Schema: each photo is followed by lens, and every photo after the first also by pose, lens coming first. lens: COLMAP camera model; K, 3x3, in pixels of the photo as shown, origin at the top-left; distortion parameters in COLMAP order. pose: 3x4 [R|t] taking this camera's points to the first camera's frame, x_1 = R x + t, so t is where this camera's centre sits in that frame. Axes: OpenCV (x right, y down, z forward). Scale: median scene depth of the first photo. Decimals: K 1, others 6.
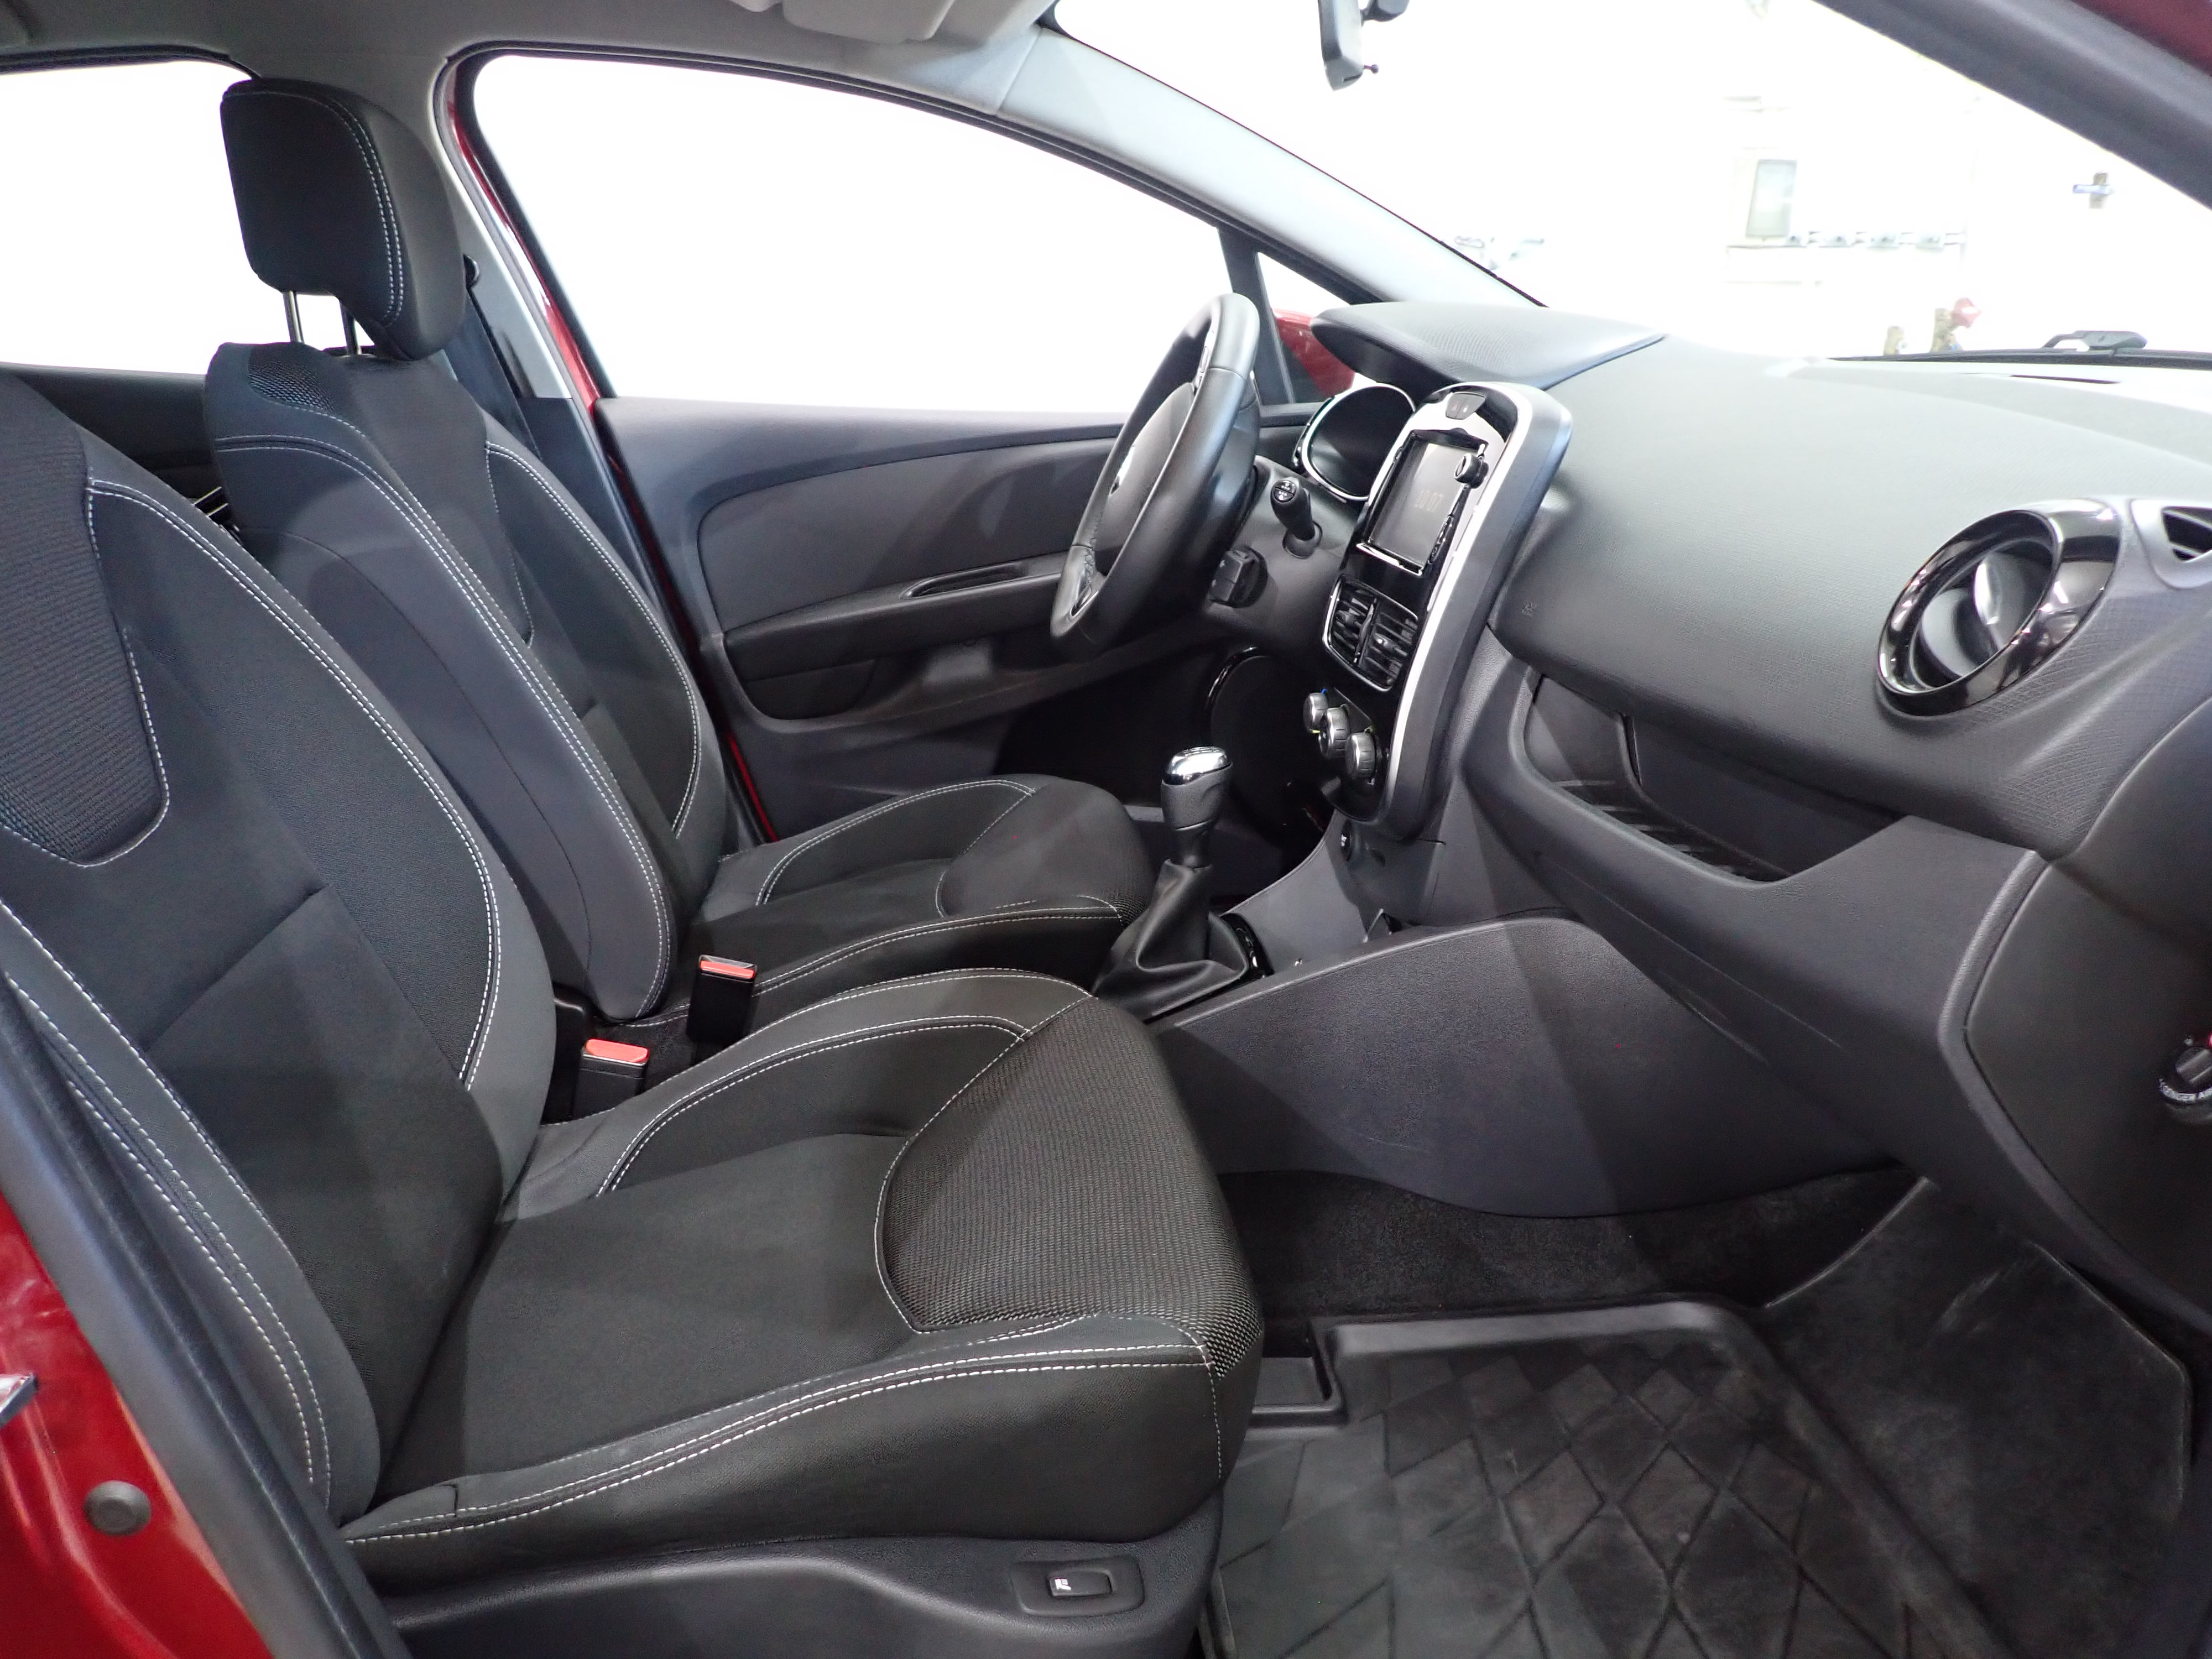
lens RADIAL K [[1629.5, 0, 1106.0], [0, 1629.5, 829.5], [0, 0, 1]] dist [-0.009848, -0.006136]
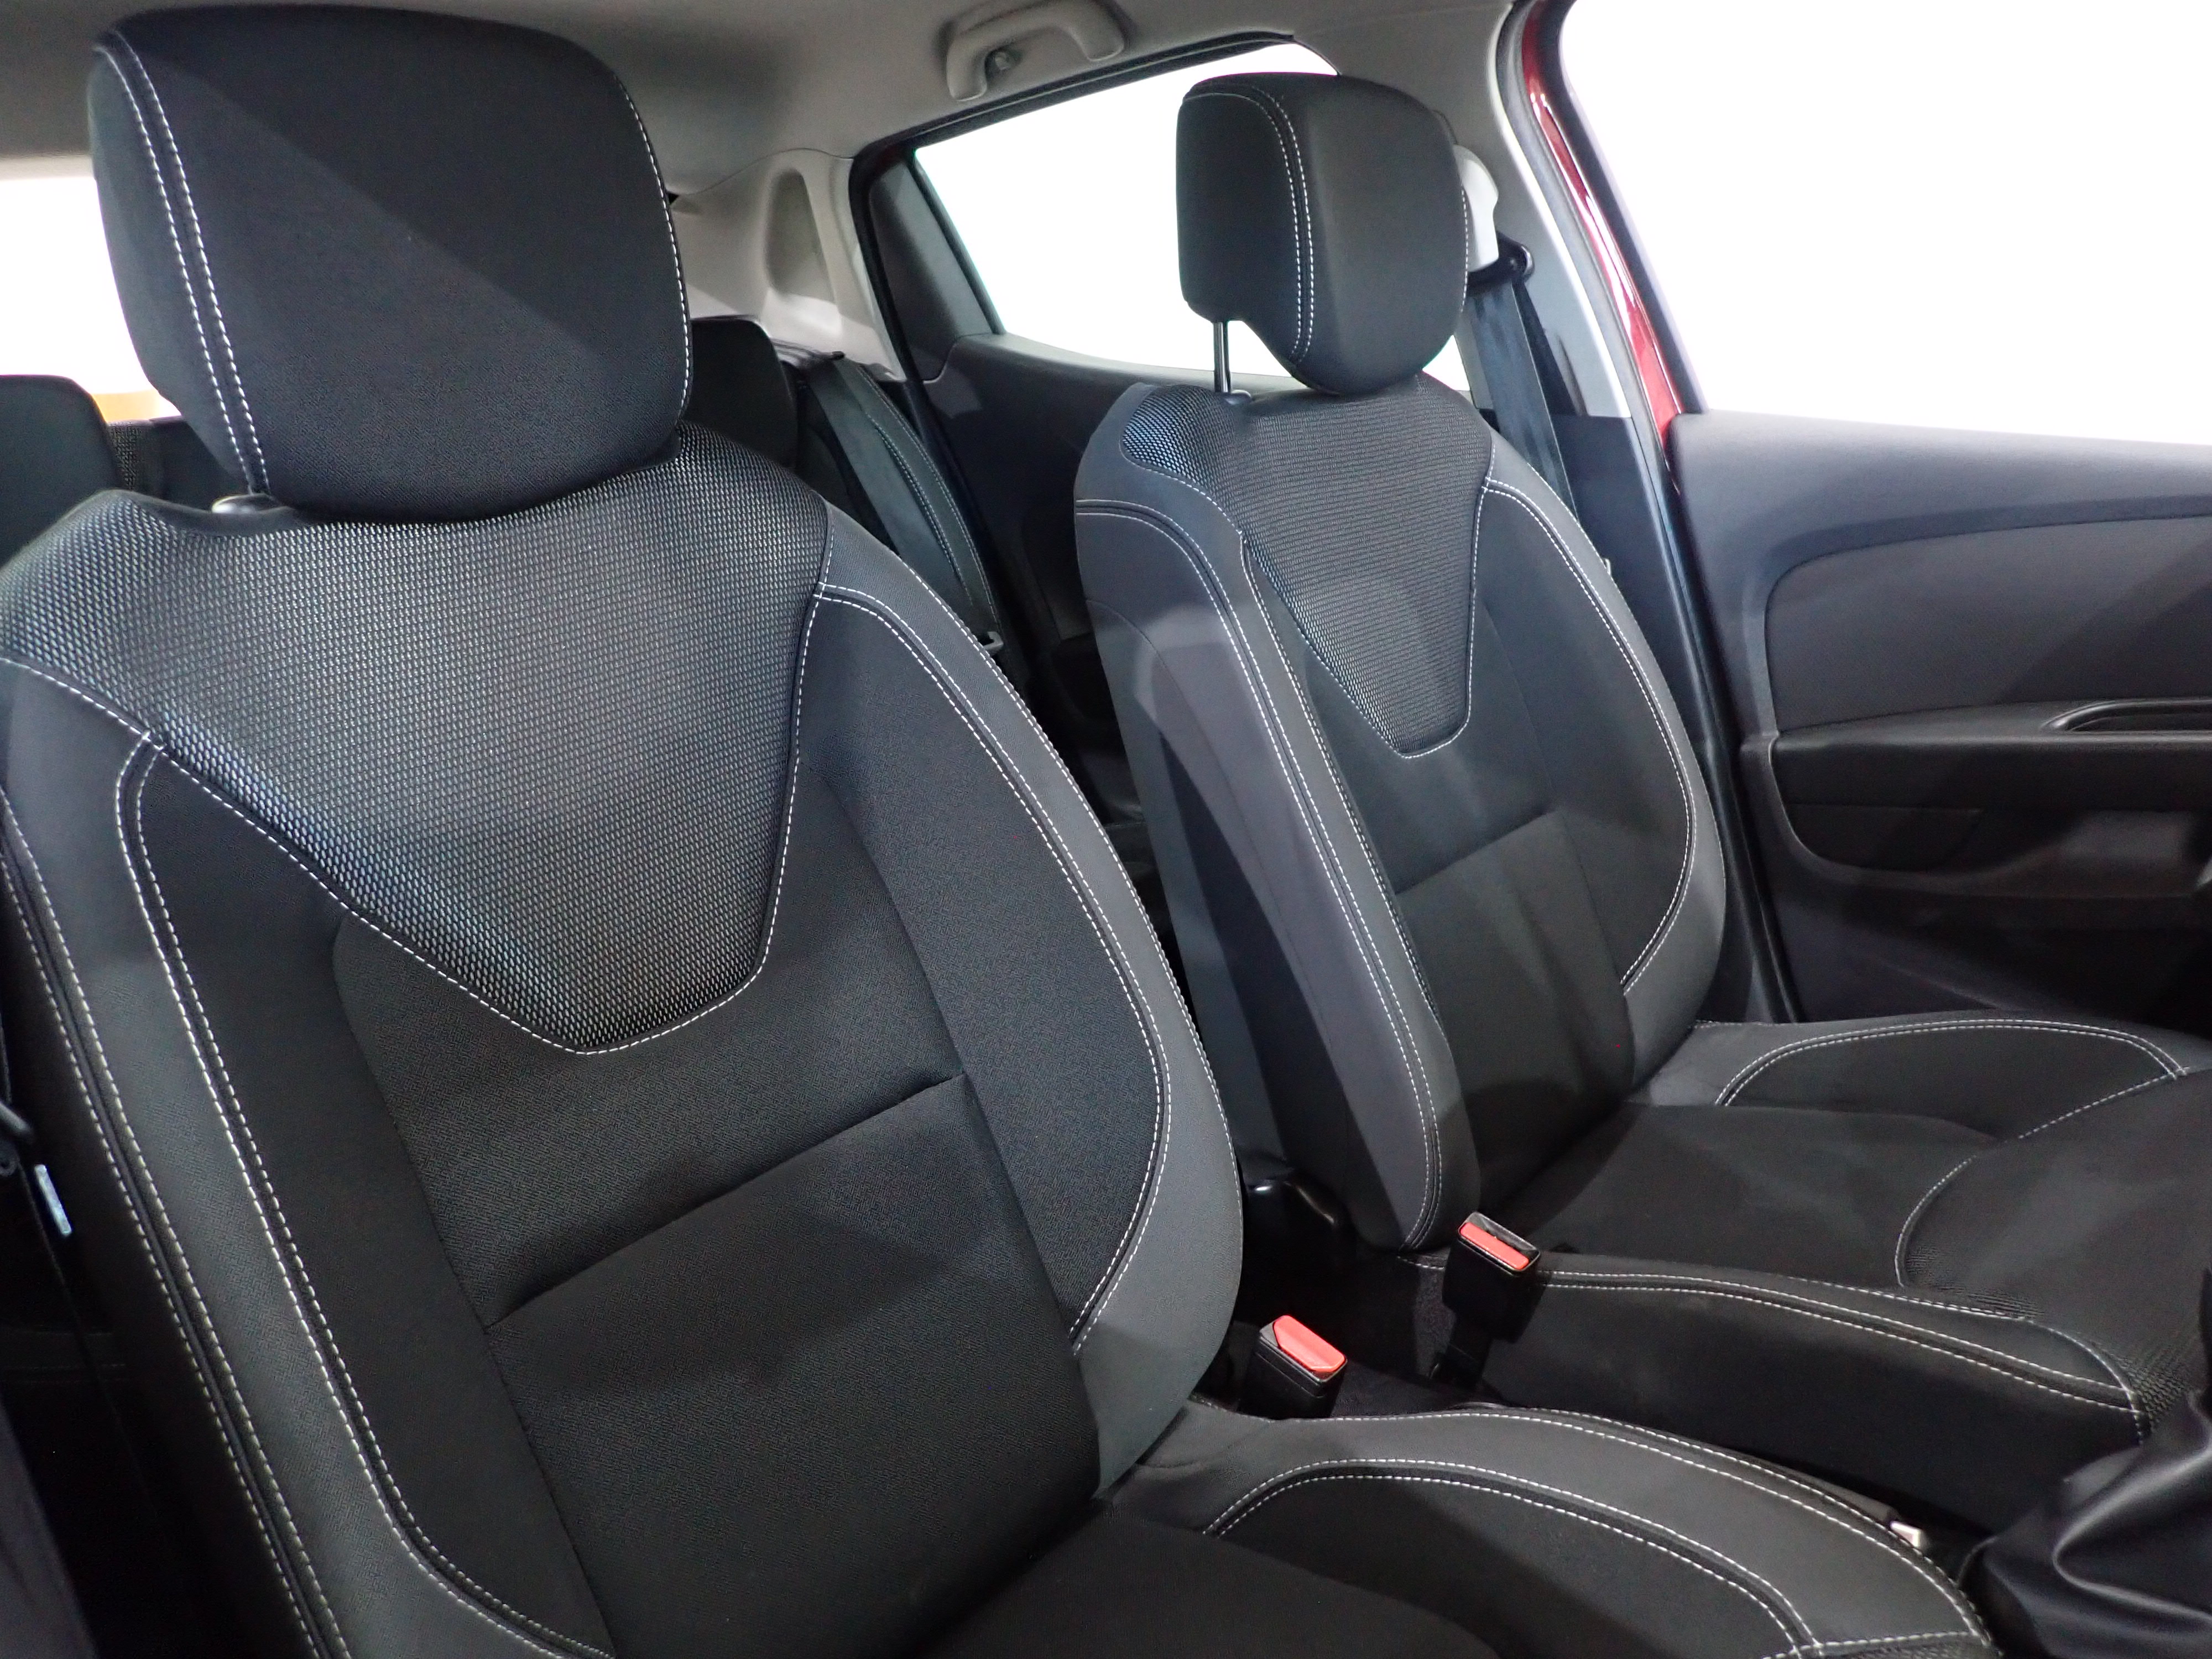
lens RADIAL K [[1642.5, 0, 1106.0], [0, 1642.5, 829.5], [0, 0, 1]] dist [-0.075355, -0.004387]
pose [[0.676820, 0.204721, -0.707110, 0.092758], [-0.159380, 0.978521, 0.130747, -0.133260], [0.718688, 0.024207, 0.694911, 0.282485]]
